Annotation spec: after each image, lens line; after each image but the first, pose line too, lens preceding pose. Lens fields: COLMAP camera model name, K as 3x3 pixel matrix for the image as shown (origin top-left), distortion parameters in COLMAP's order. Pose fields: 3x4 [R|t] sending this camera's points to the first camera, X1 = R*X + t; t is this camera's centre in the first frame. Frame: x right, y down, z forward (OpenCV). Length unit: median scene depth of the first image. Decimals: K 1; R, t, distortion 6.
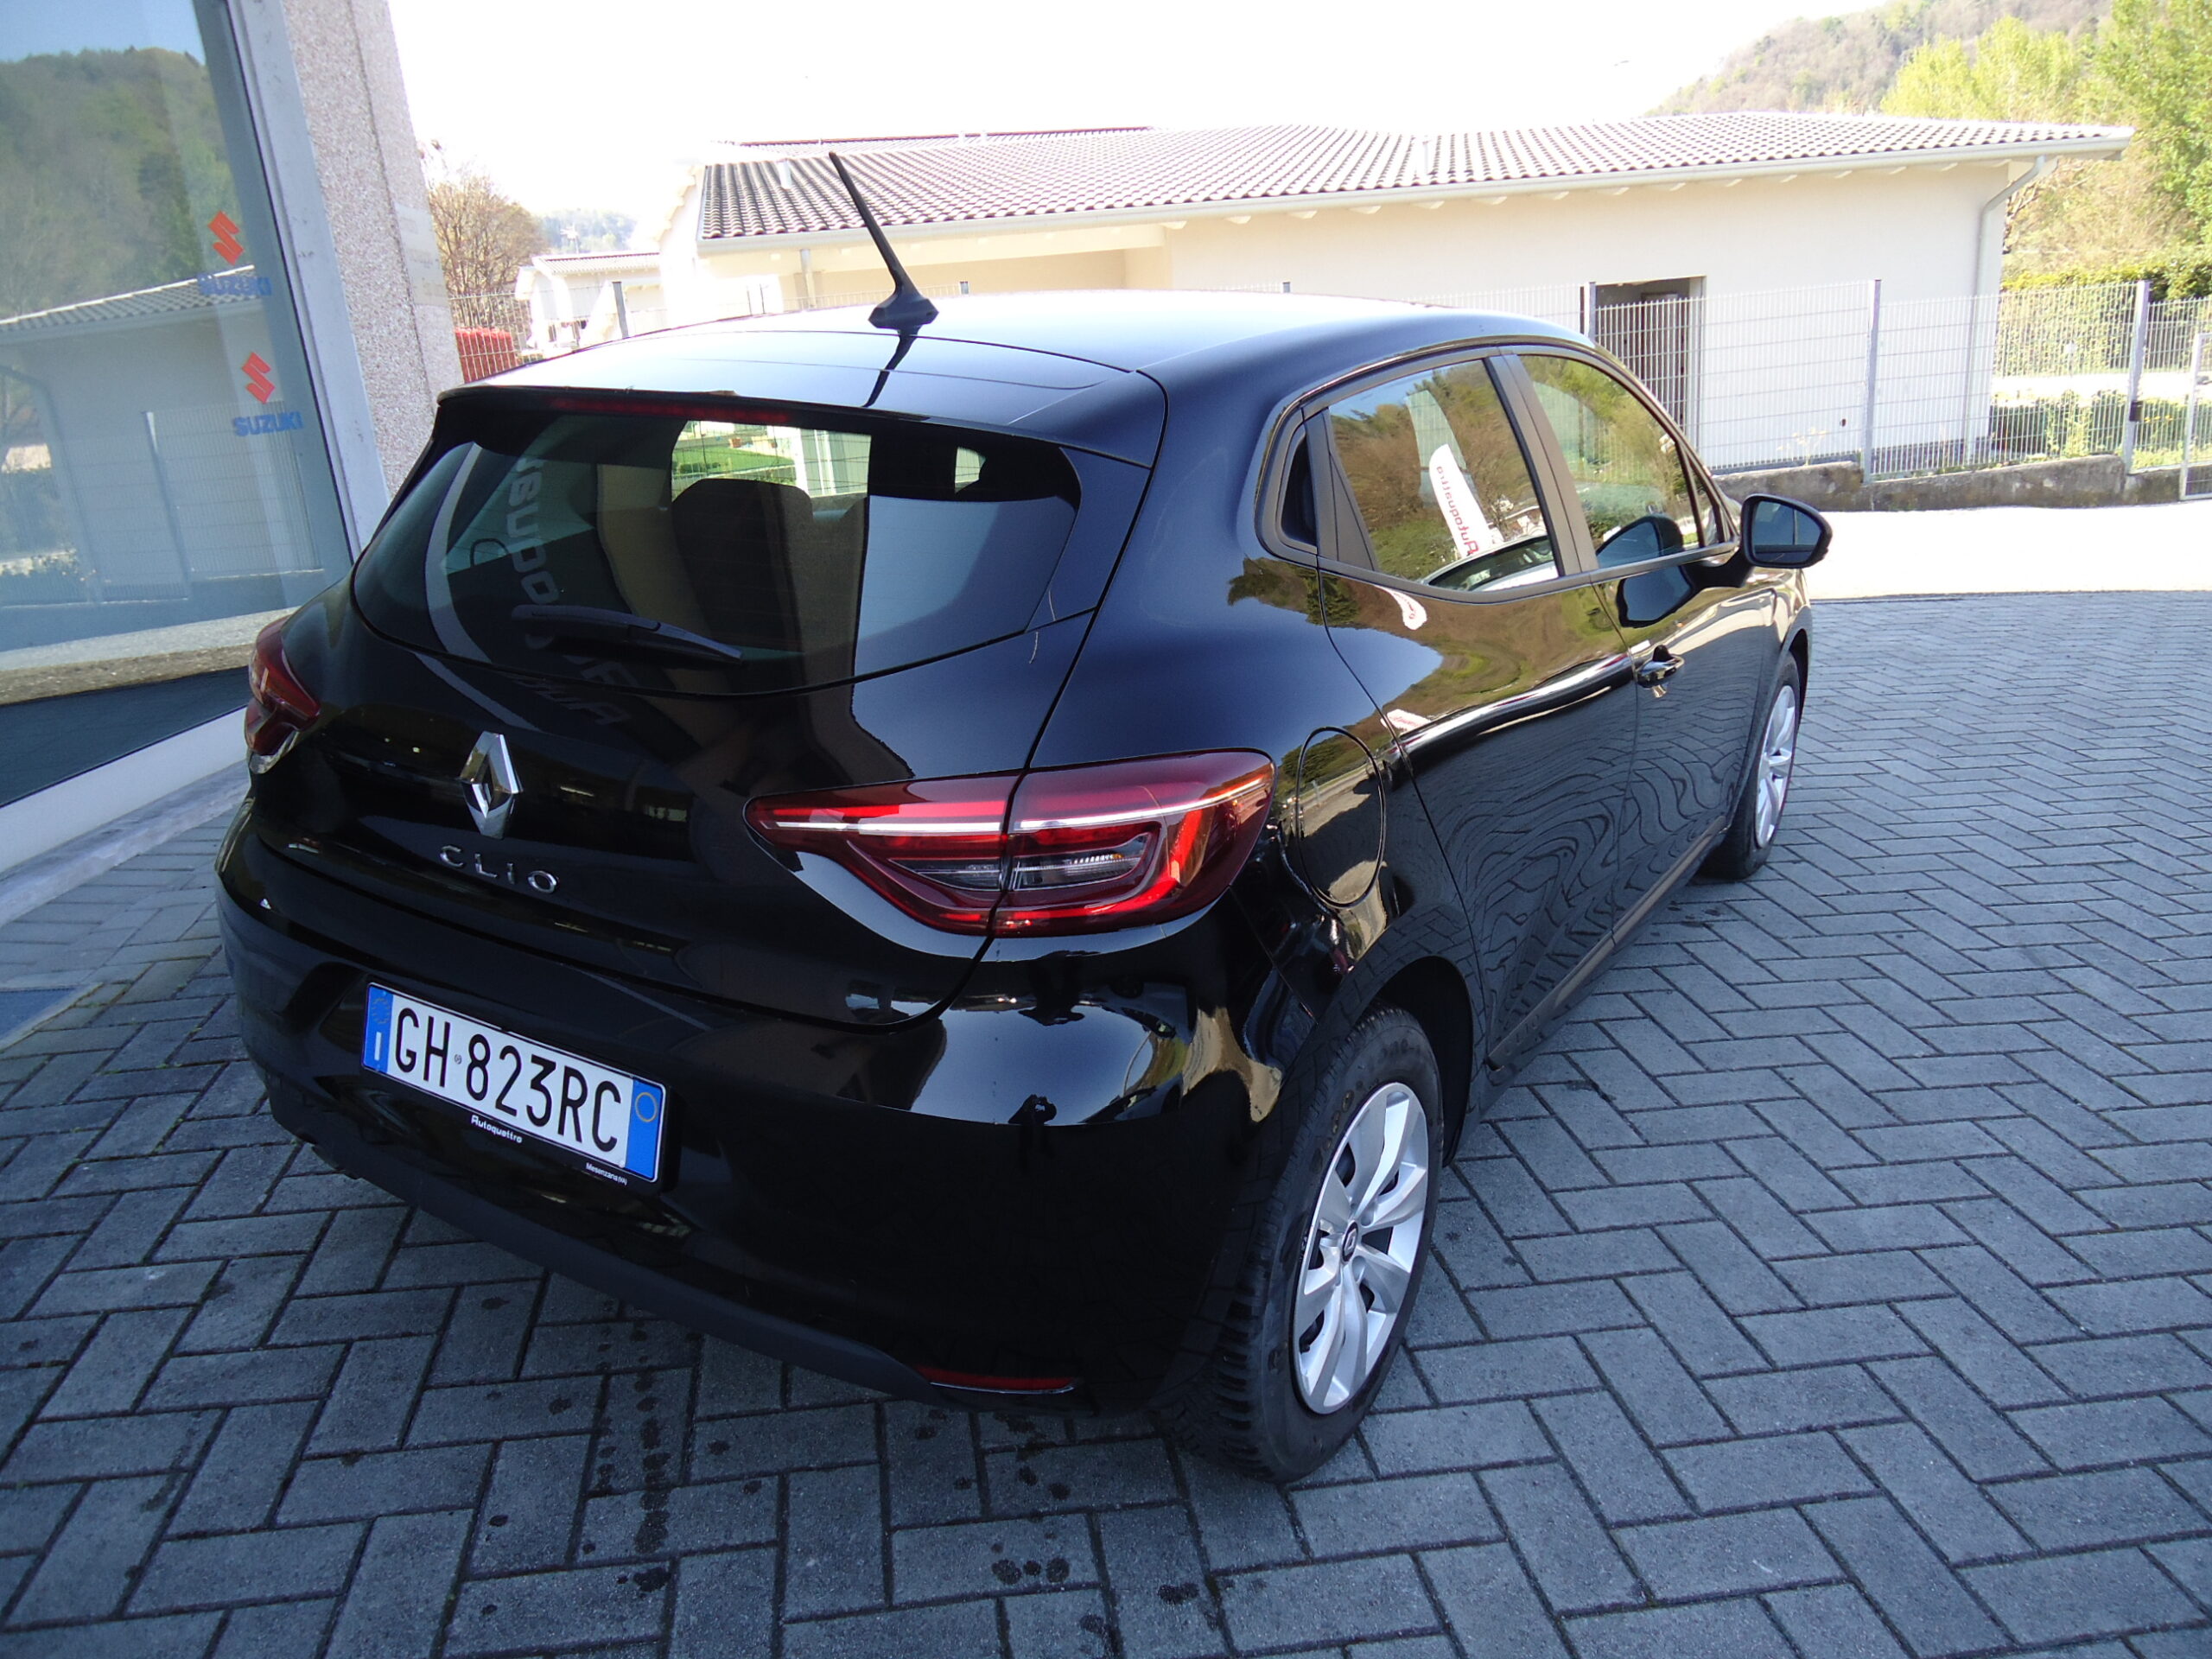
lens RADIAL K [[1606.2, 0, 1108.6], [0, 1606.2, 816.5], [0, 0, 1]] dist [-0.011525, 0.007595]
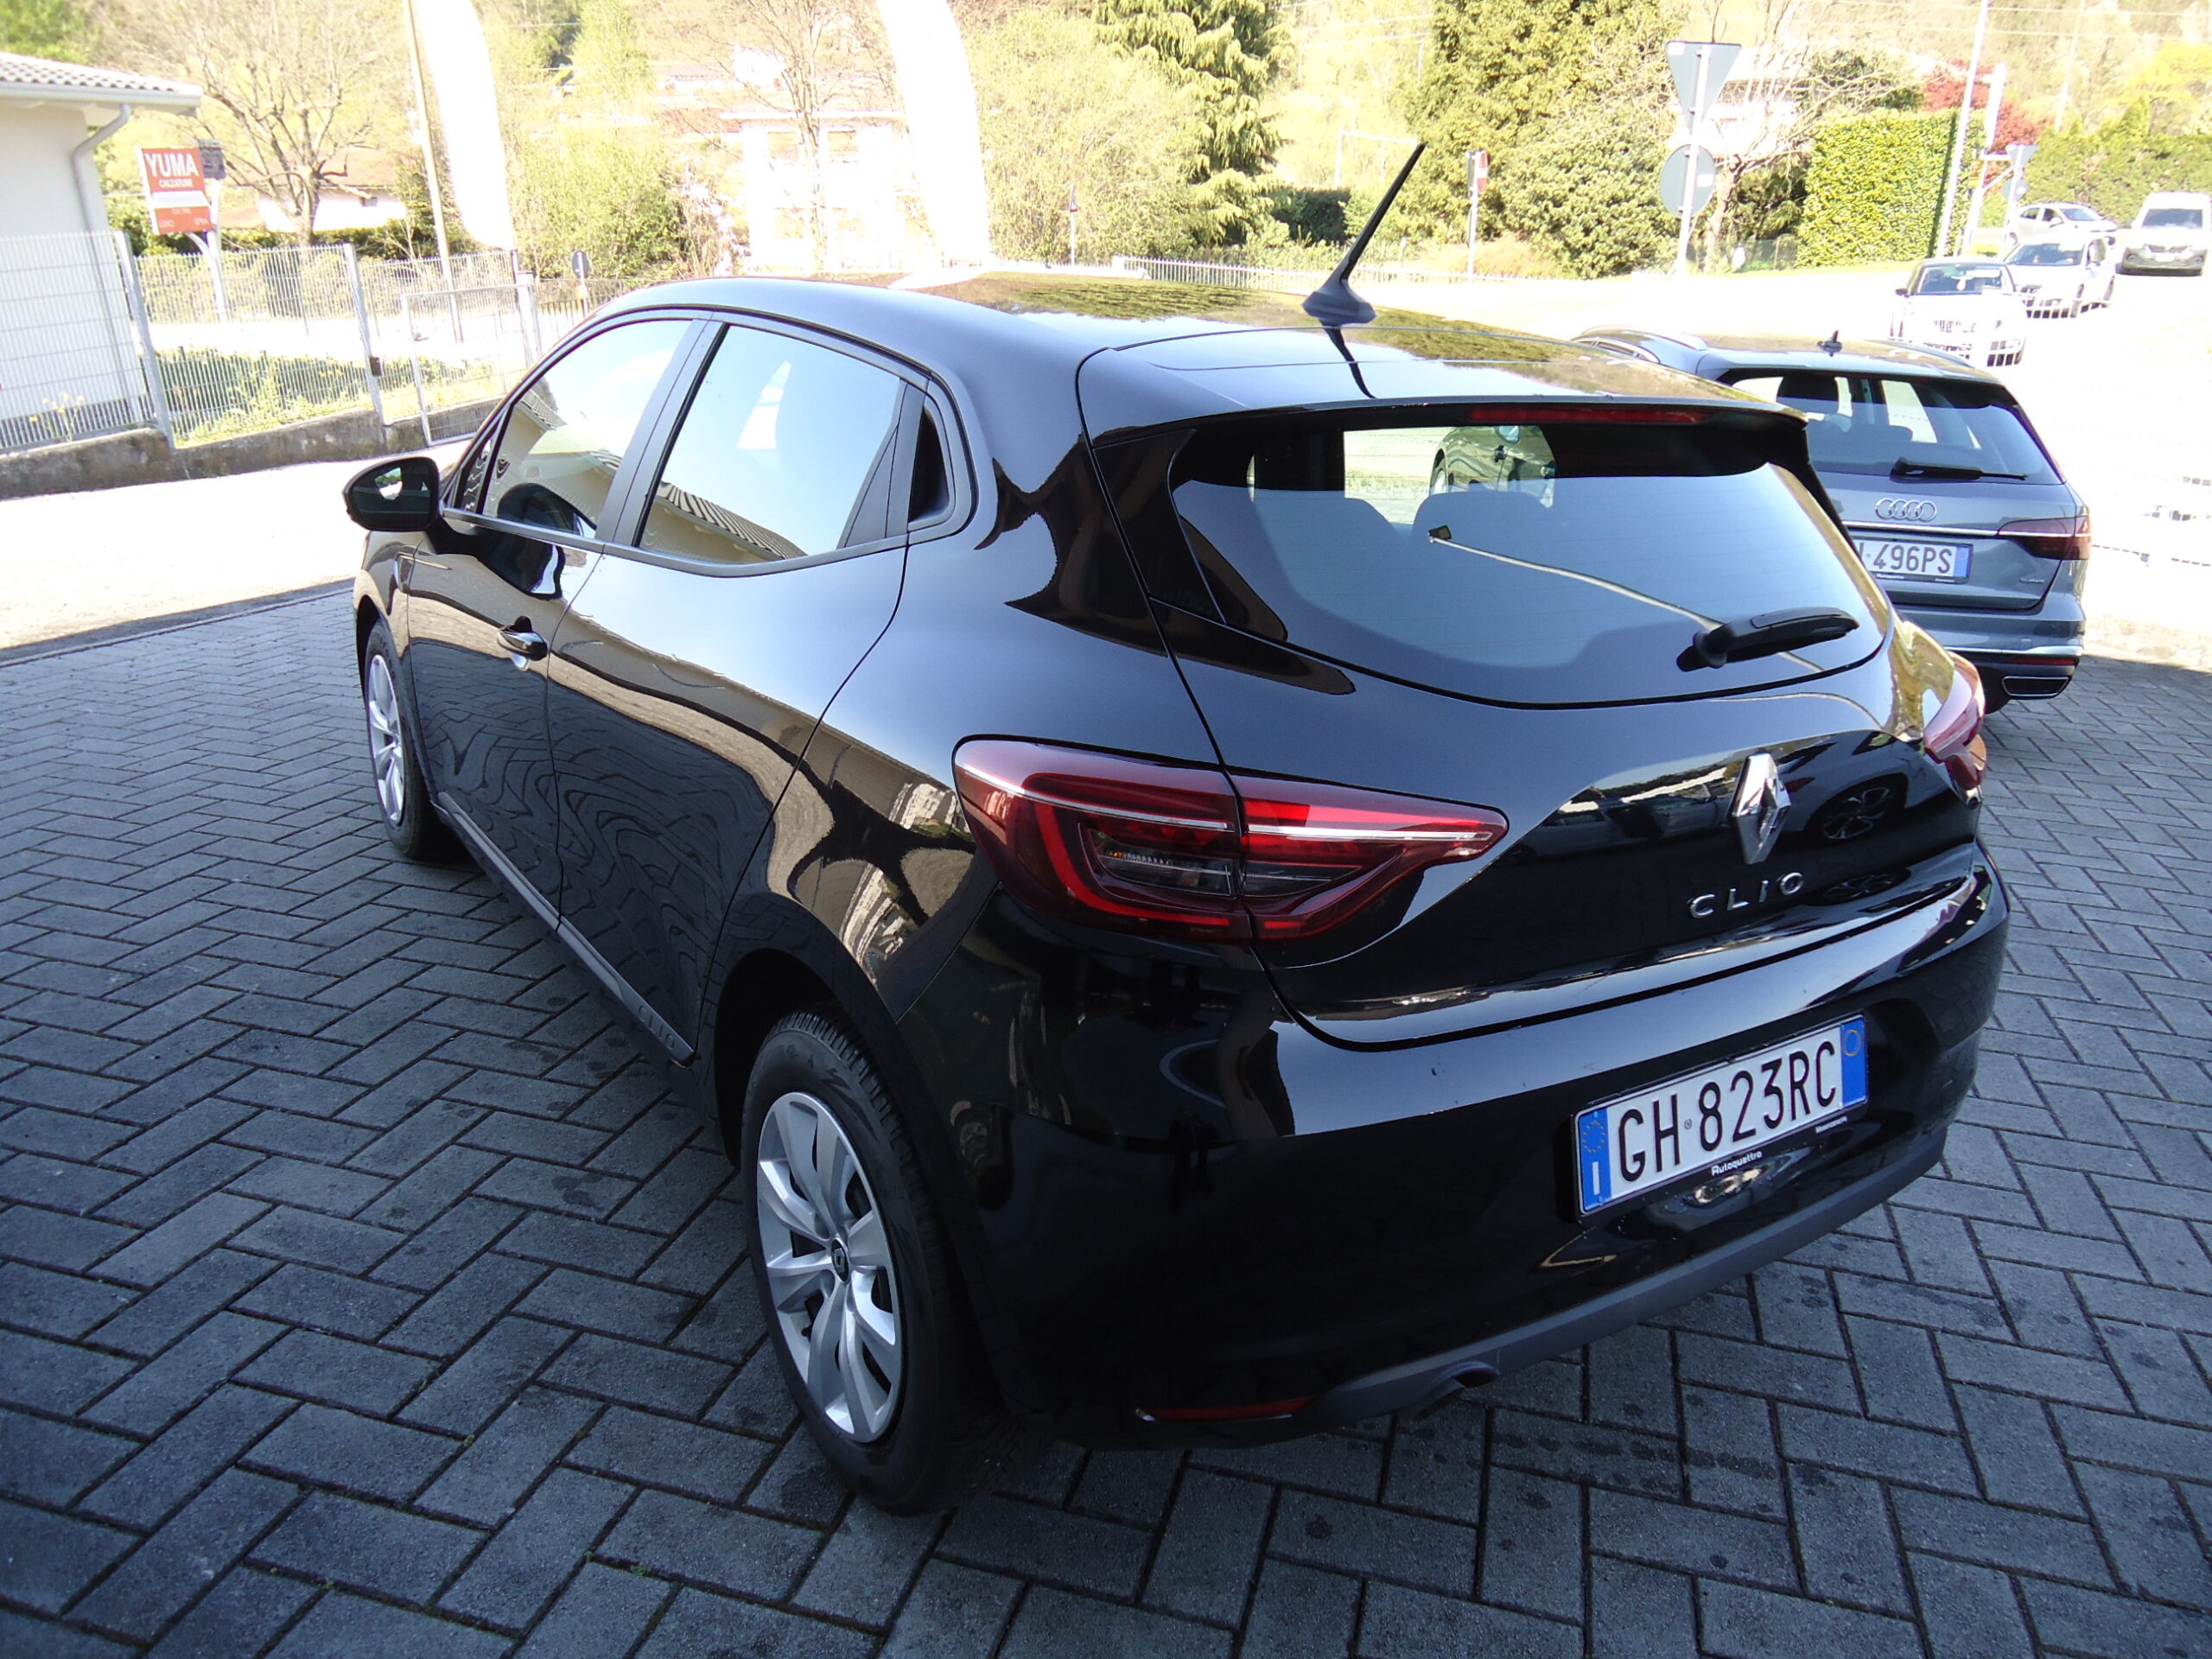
lens RADIAL K [[1617.1, 0, 1107.0], [0, 1617.1, 801.9], [0, 0, 1]] dist [0.000071, 0.005864]
pose [[0.413407, -0.257189, 0.873469, -0.846008], [0.241844, 0.955840, 0.166979, -0.172387], [-0.877842, 0.142213, 0.457351, 0.534313]]
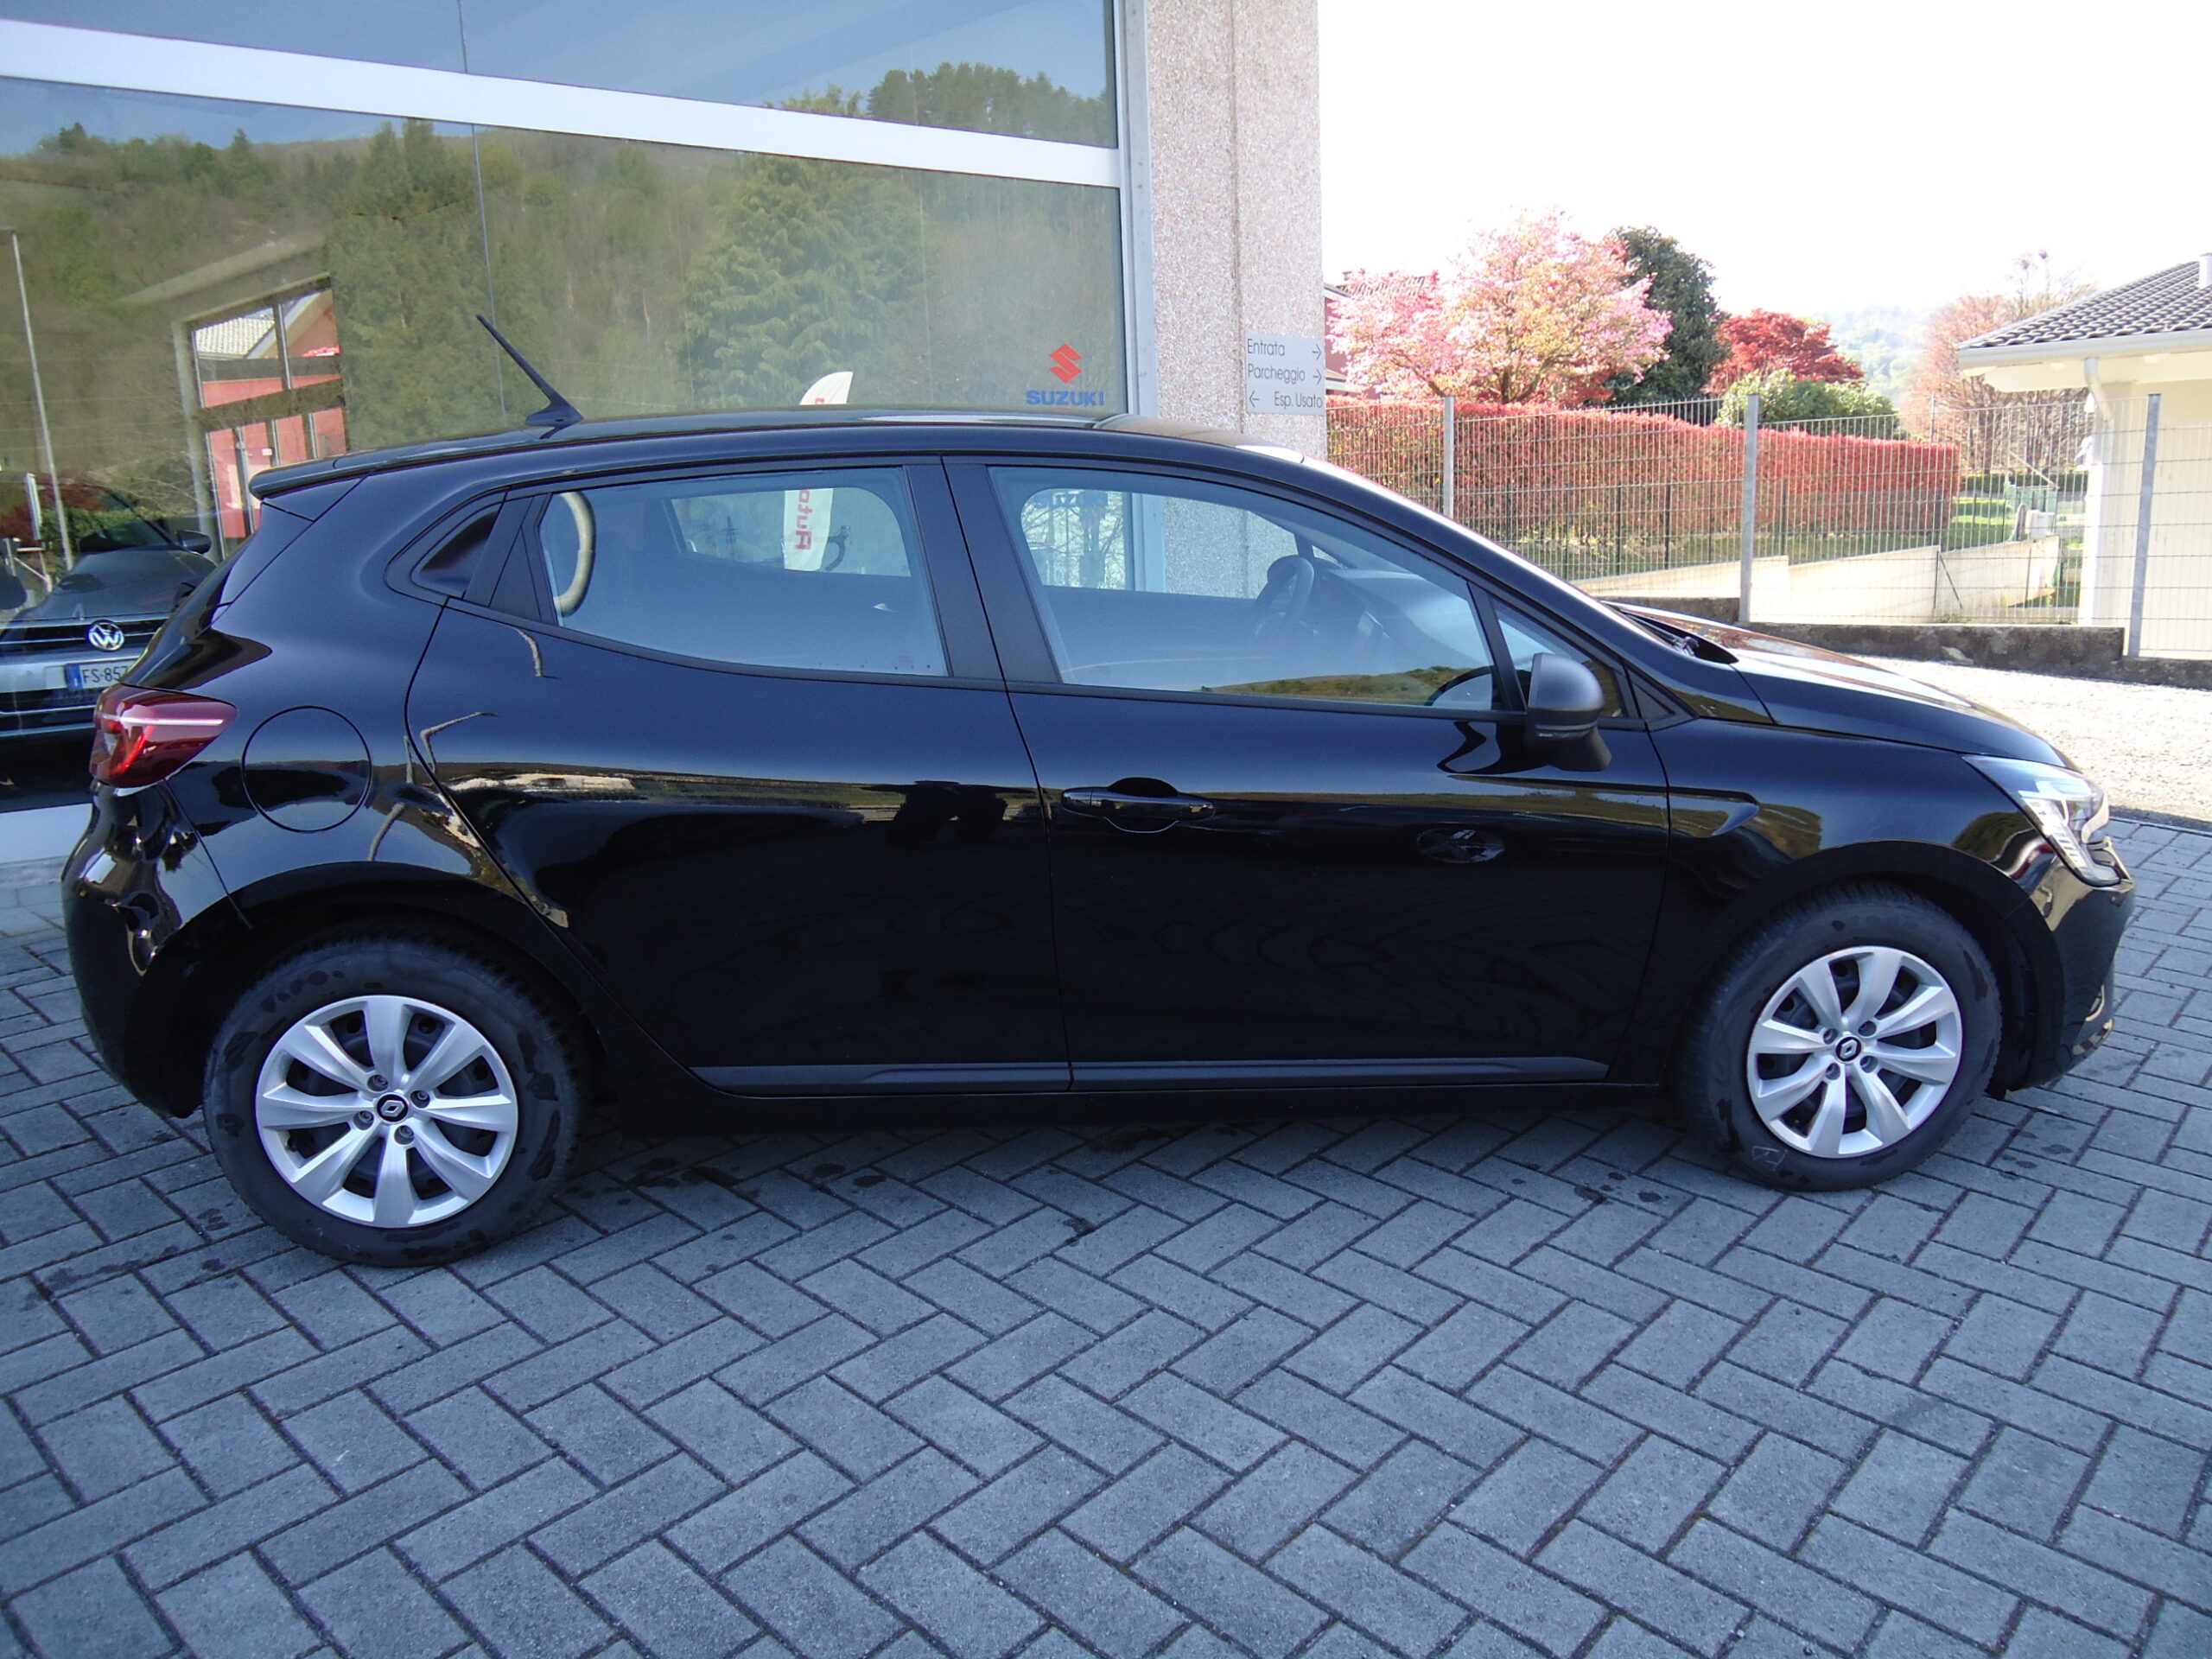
lens RADIAL K [[1606.2, 0, 1108.6], [0, 1606.2, 816.5], [0, 0, 1]] dist [-0.011525, 0.007595]
pose [[0.623949, 0.194723, -0.756816, 0.997463], [-0.243113, 0.968768, 0.048825, -0.119456], [0.742687, 0.153527, 0.651802, 0.365154]]
